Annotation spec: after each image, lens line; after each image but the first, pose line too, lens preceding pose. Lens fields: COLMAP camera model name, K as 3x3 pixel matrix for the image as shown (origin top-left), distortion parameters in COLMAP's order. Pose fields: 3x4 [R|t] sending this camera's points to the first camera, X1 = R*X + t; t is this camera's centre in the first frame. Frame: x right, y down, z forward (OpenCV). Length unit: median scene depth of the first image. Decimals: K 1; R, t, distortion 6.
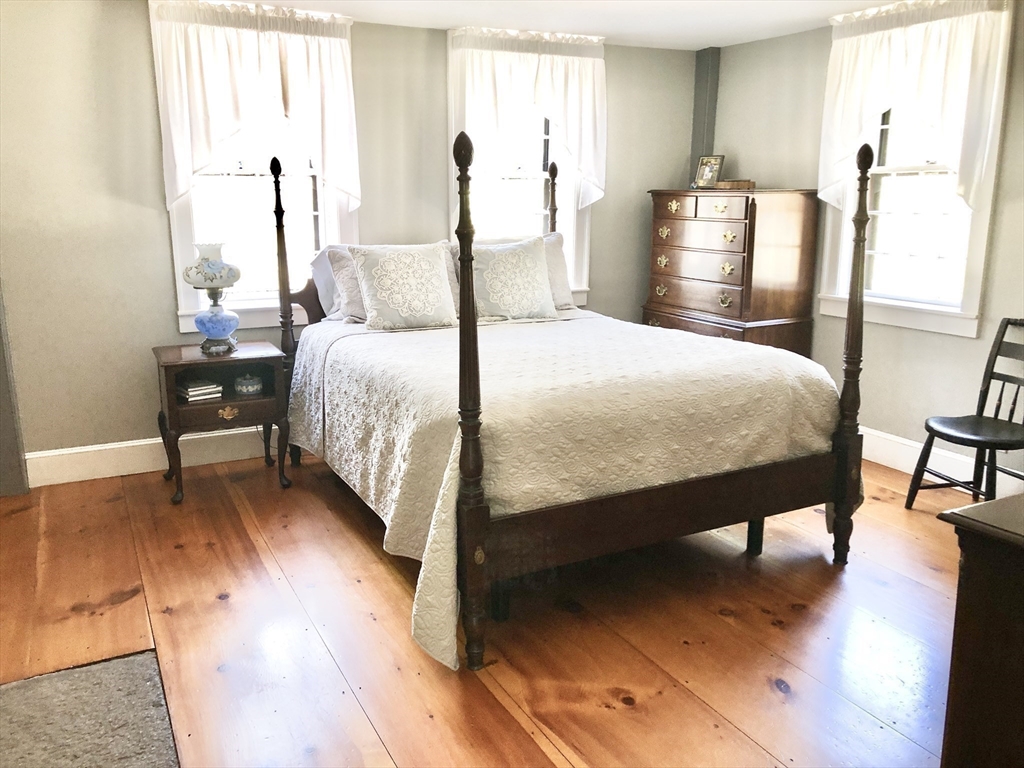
lens RADIAL K [[841.2, 0, 512.0], [0, 841.2, 384.0], [0, 0, 1]] dist [0.042203, -0.041900]
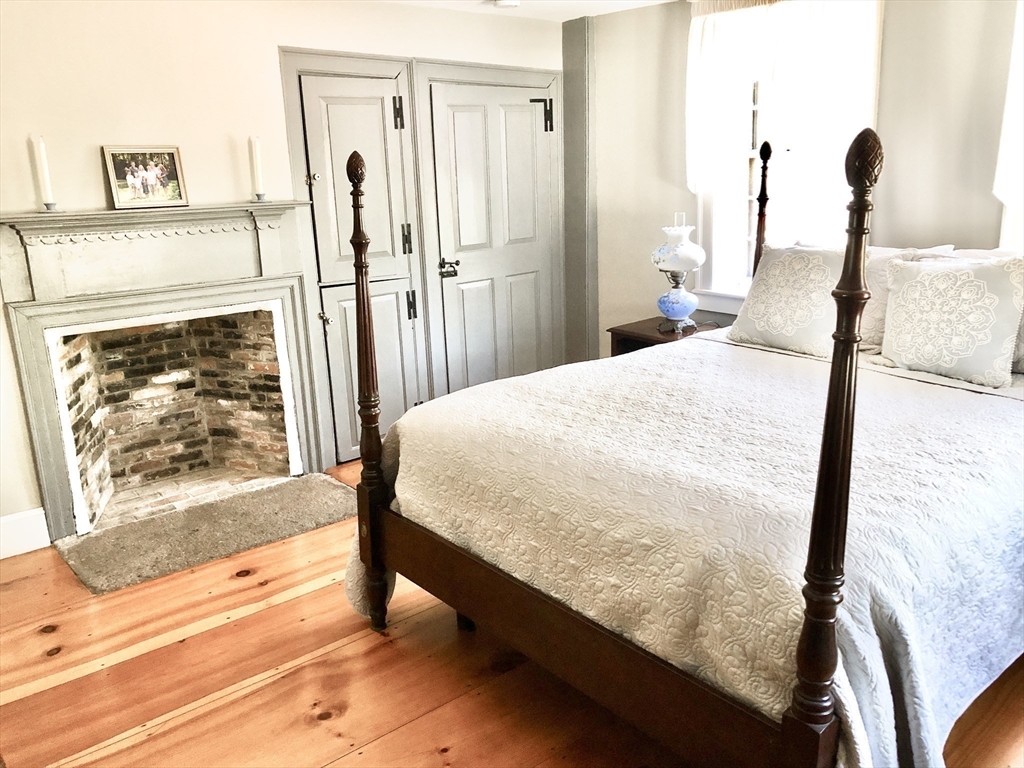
lens RADIAL K [[841.2, 0, 512.0], [0, 841.2, 384.0], [0, 0, 1]] dist [0.042203, -0.041900]
pose [[0.204750, 0.254214, -0.945226, 0.830243], [-0.193009, 0.957211, 0.215628, -0.214403], [0.959596, 0.138287, 0.245055, 0.727907]]
